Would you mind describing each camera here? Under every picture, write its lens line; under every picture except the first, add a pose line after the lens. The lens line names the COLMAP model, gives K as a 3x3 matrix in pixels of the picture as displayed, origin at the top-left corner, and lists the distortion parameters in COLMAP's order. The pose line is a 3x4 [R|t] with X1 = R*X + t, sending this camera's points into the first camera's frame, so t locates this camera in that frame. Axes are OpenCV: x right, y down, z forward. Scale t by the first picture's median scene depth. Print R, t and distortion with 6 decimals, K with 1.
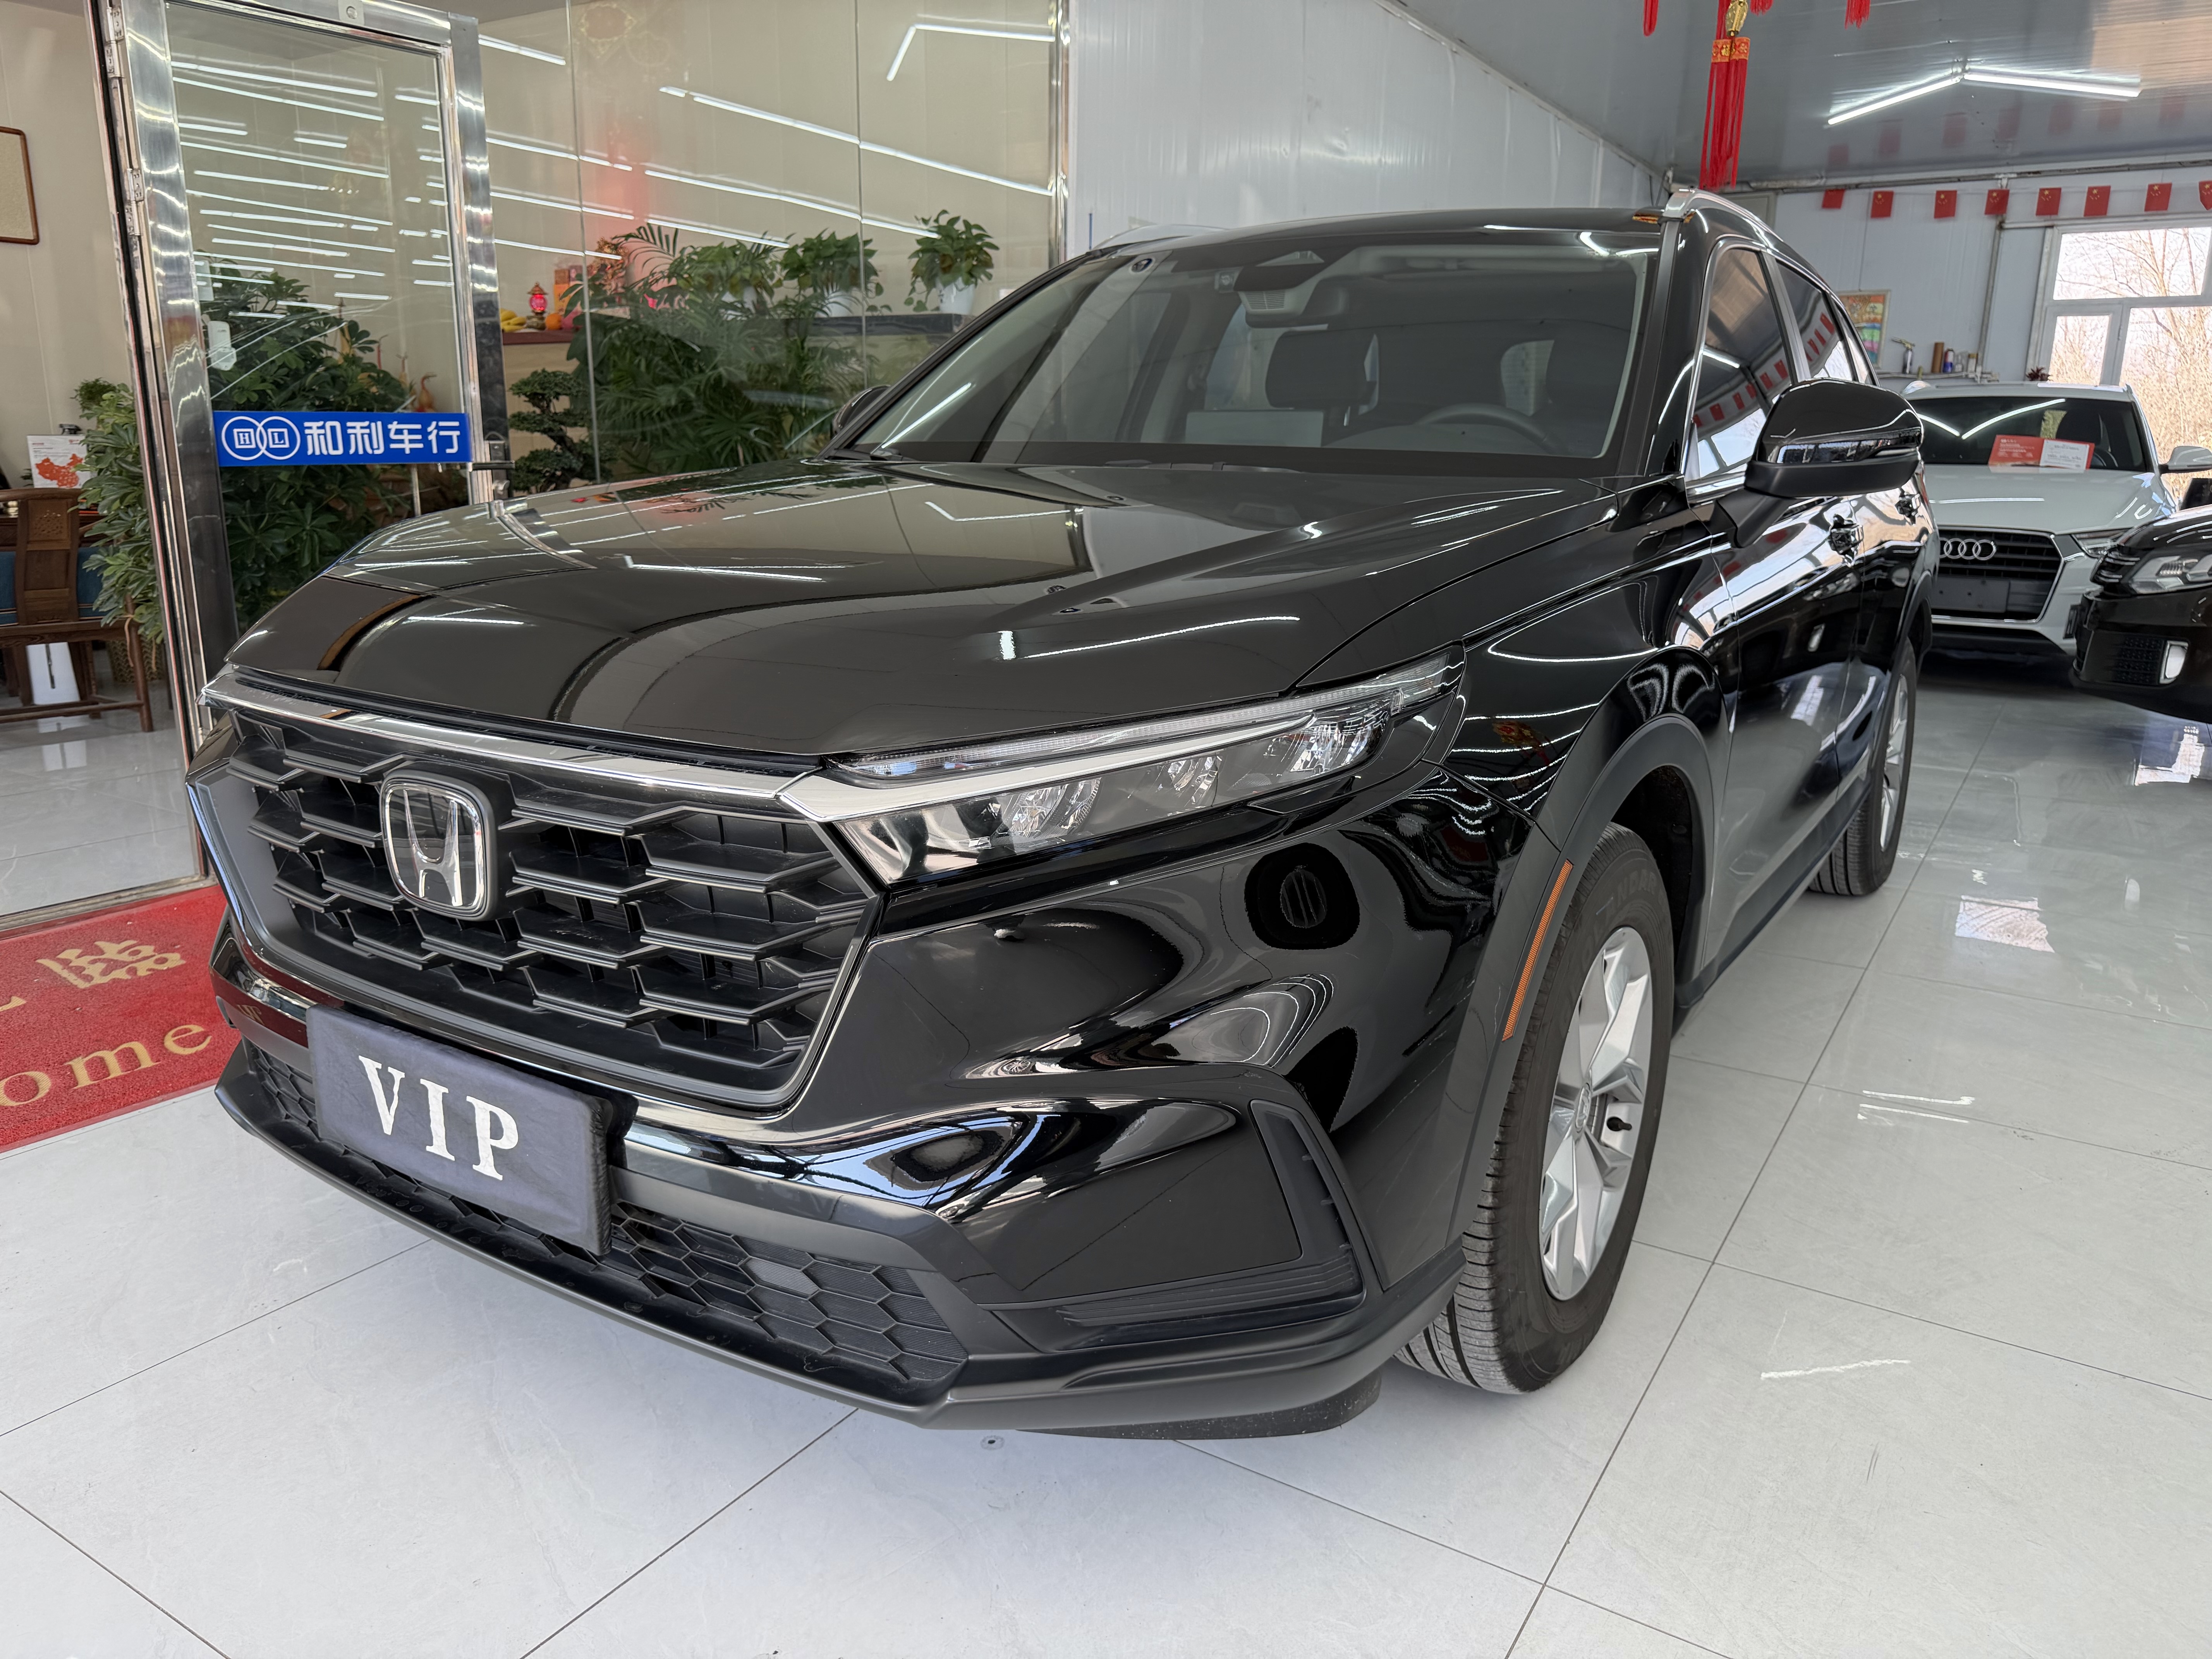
lens RADIAL K [[1584.4, 0, 1119.6], [0, 1584.4, 828.4], [0, 0, 1]] dist [0.034343, -0.026850]
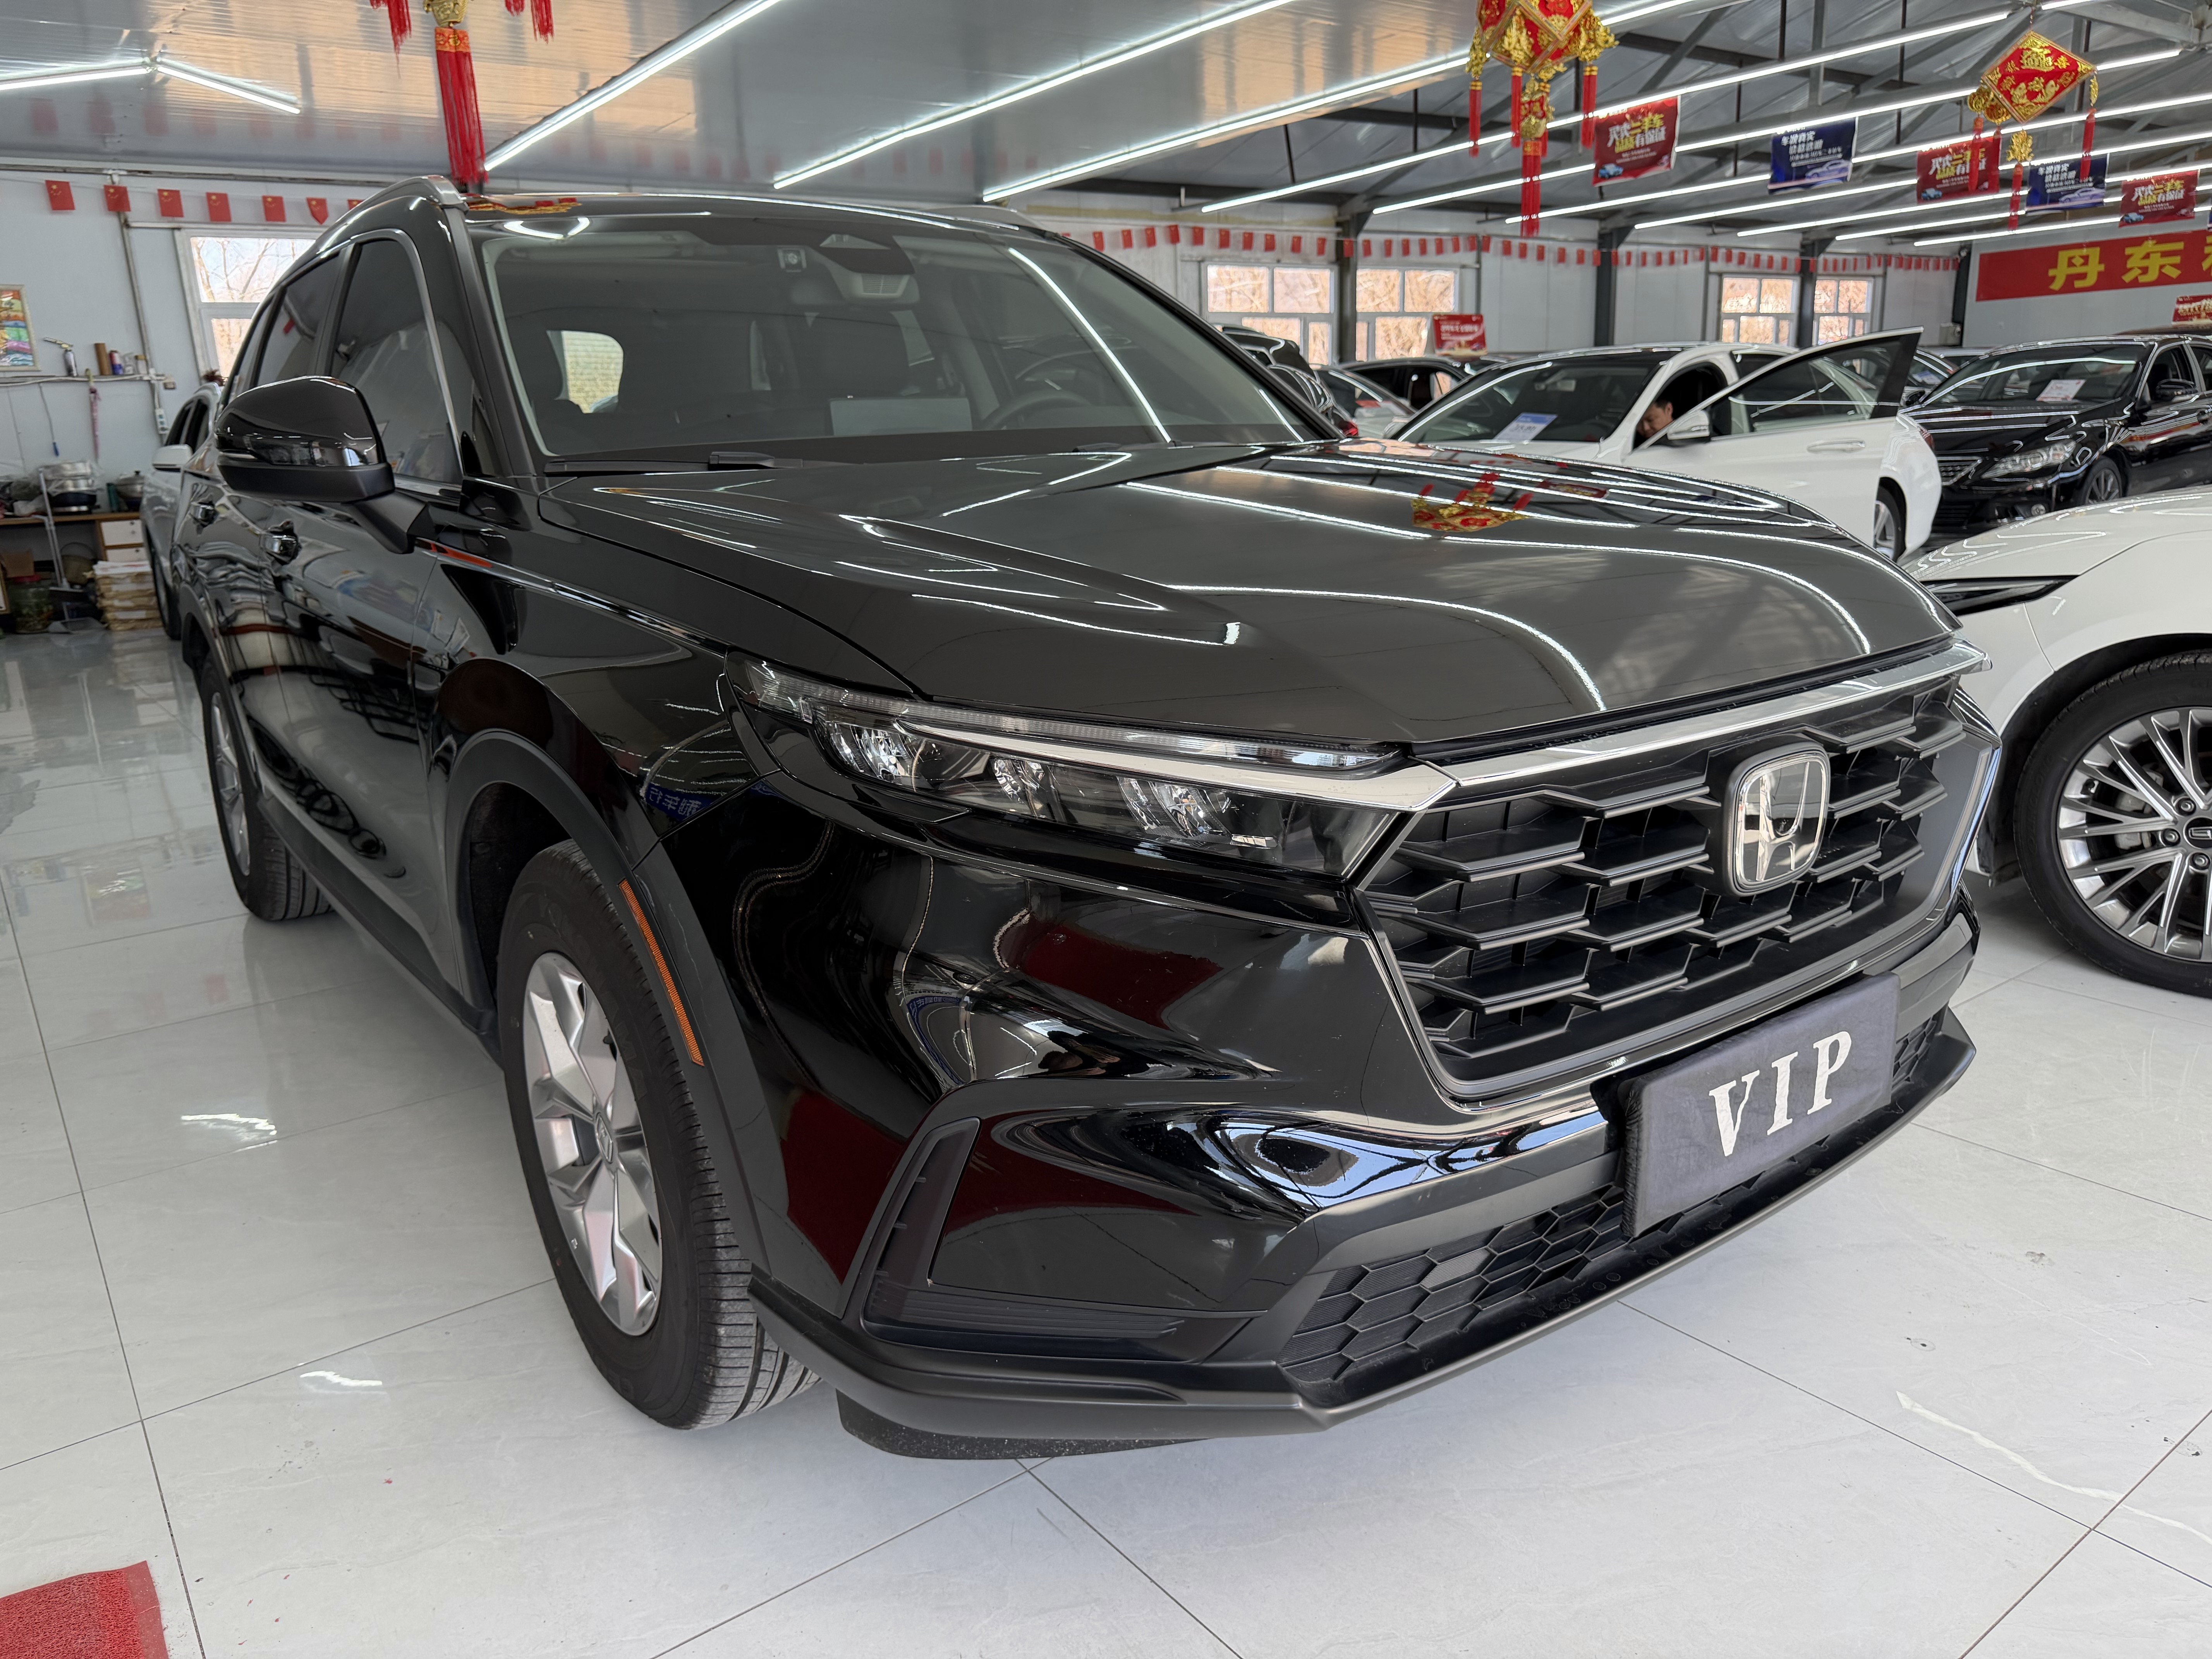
lens RADIAL K [[1584.4, 0, 1097.2], [0, 1584.4, 834.9], [0, 0, 1]] dist [0.034343, -0.026850]
pose [[0.370361, -0.268847, 0.889131, -0.223212], [0.268899, 0.947245, 0.174412, -0.040477], [-0.889115, 0.174491, 0.423116, 0.145457]]
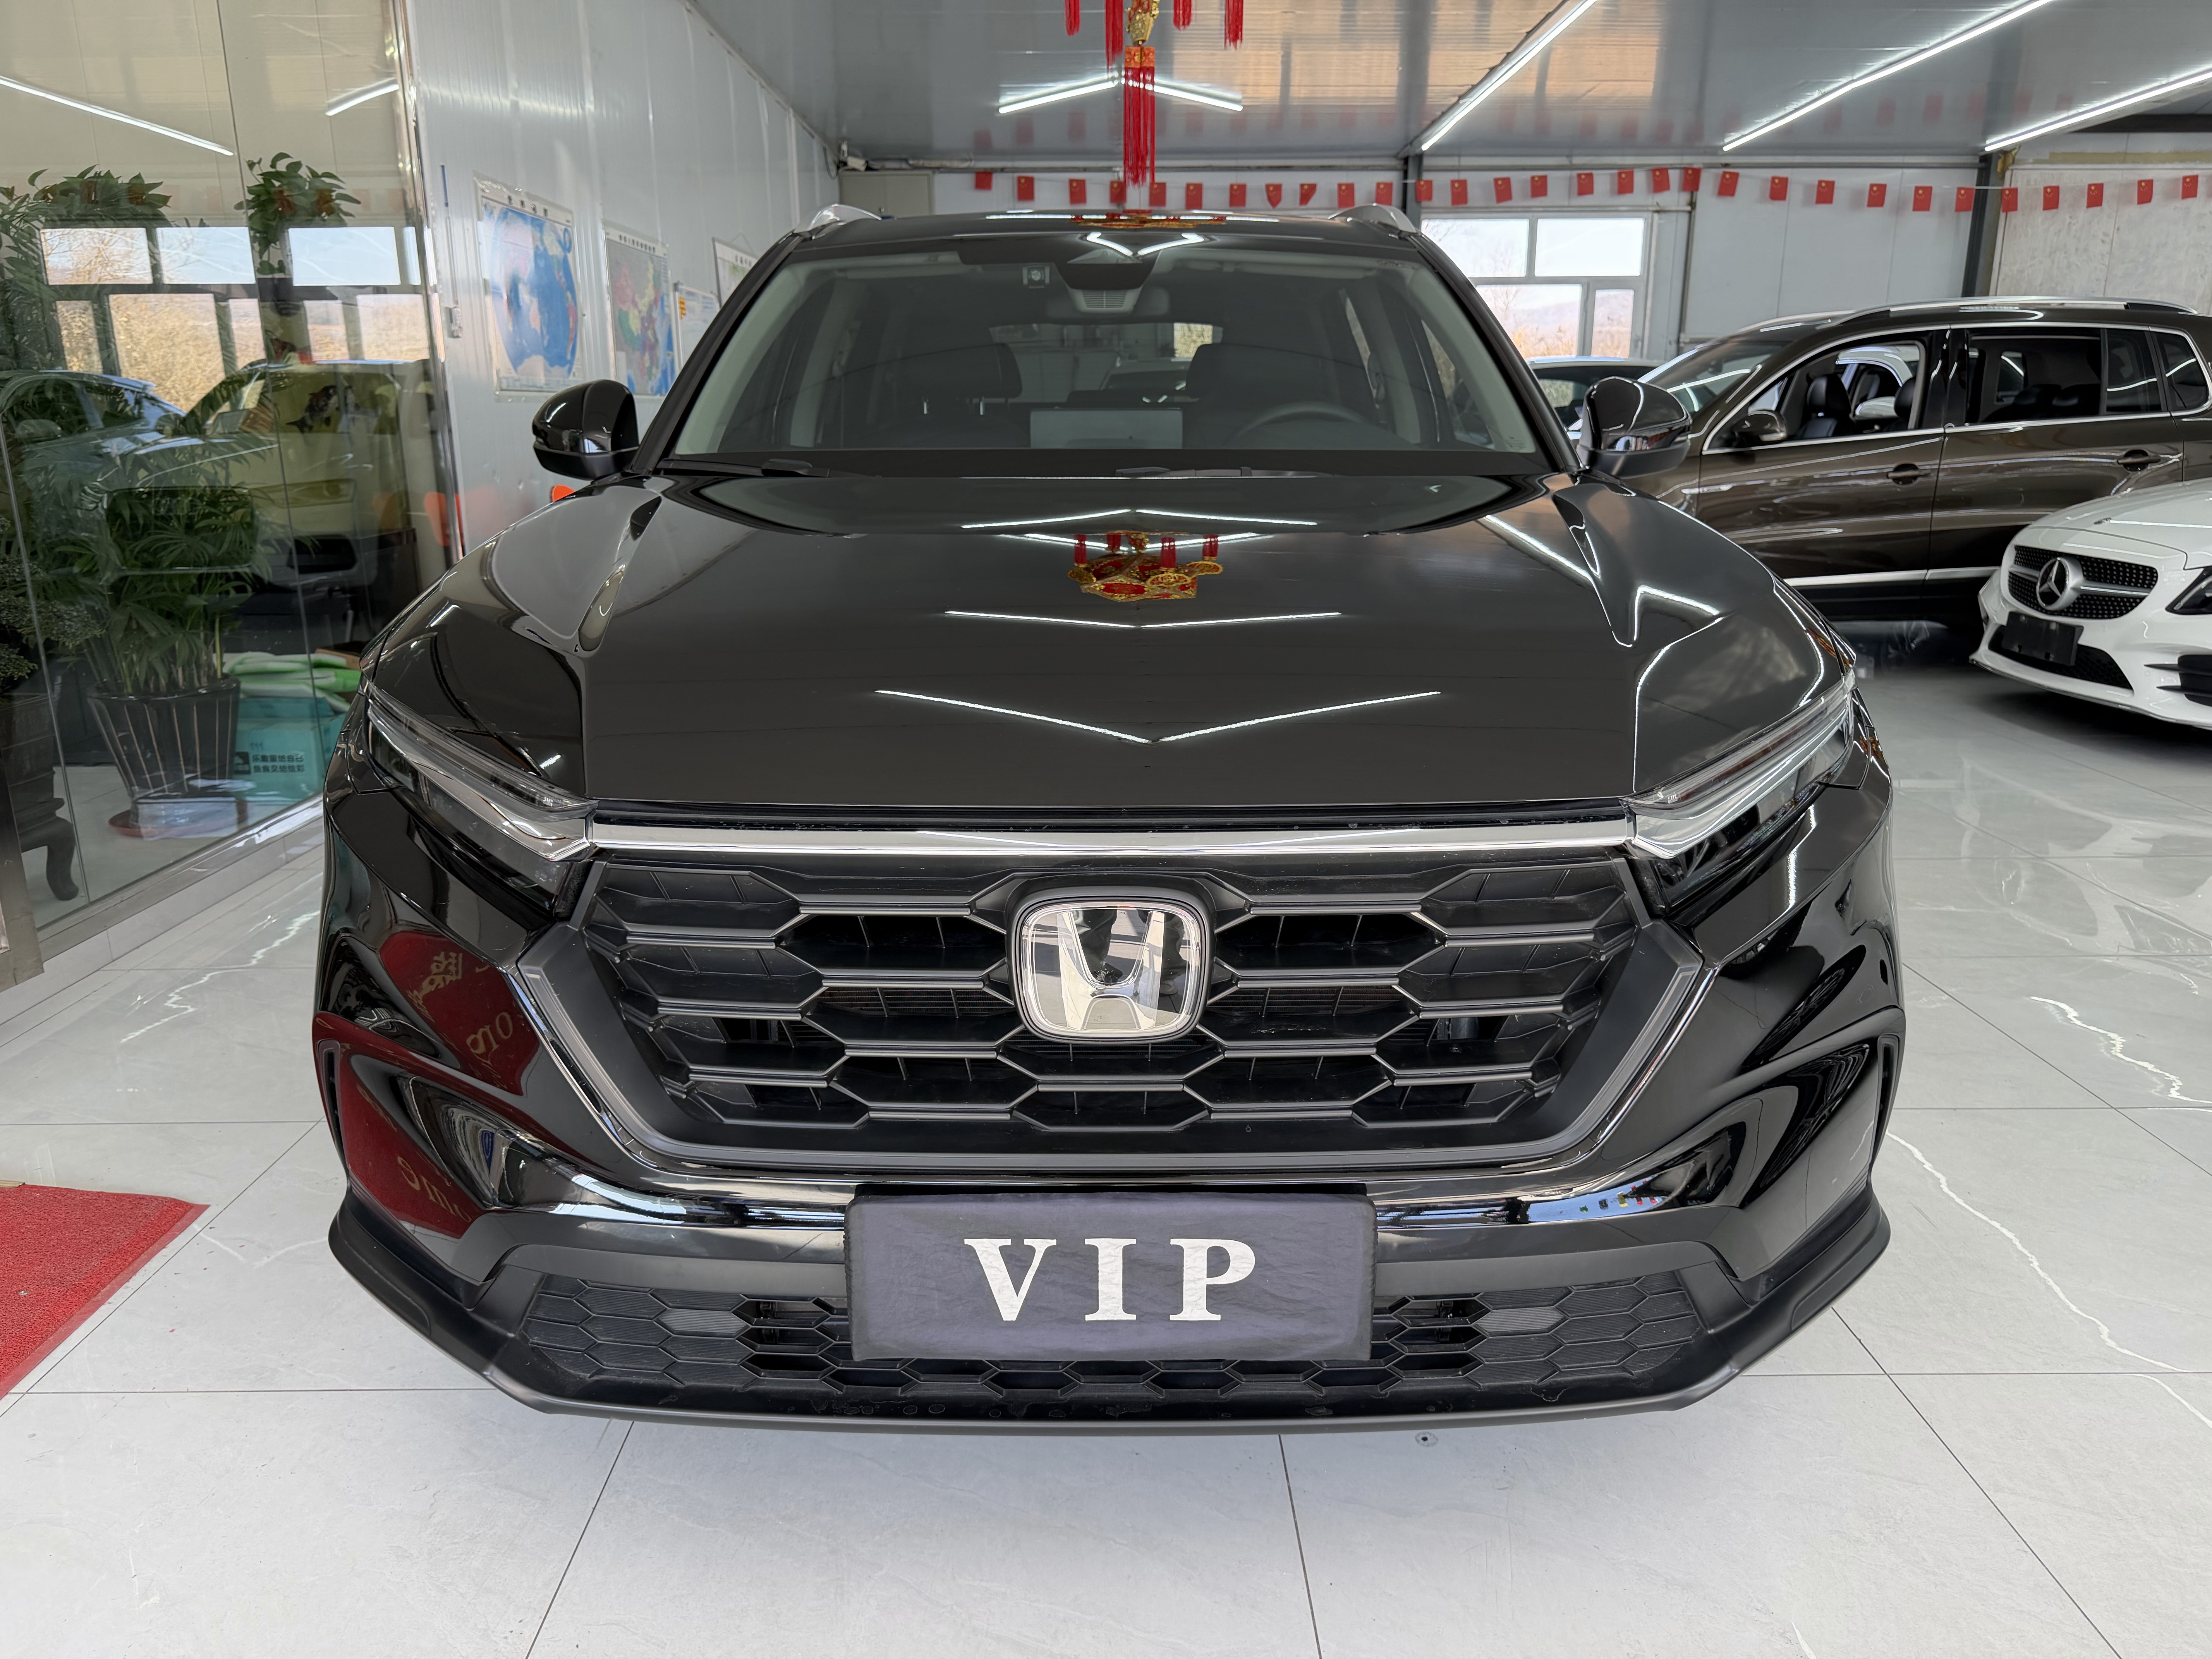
lens RADIAL K [[1584.4, 0, 1110.7], [0, 1584.4, 827.7], [0, 0, 1]] dist [0.034343, -0.026850]
pose [[0.842967, -0.158537, 0.514074, -0.130404], [0.145898, 0.987149, 0.065190, -0.018382], [-0.517803, 0.020050, 0.855265, 0.039371]]
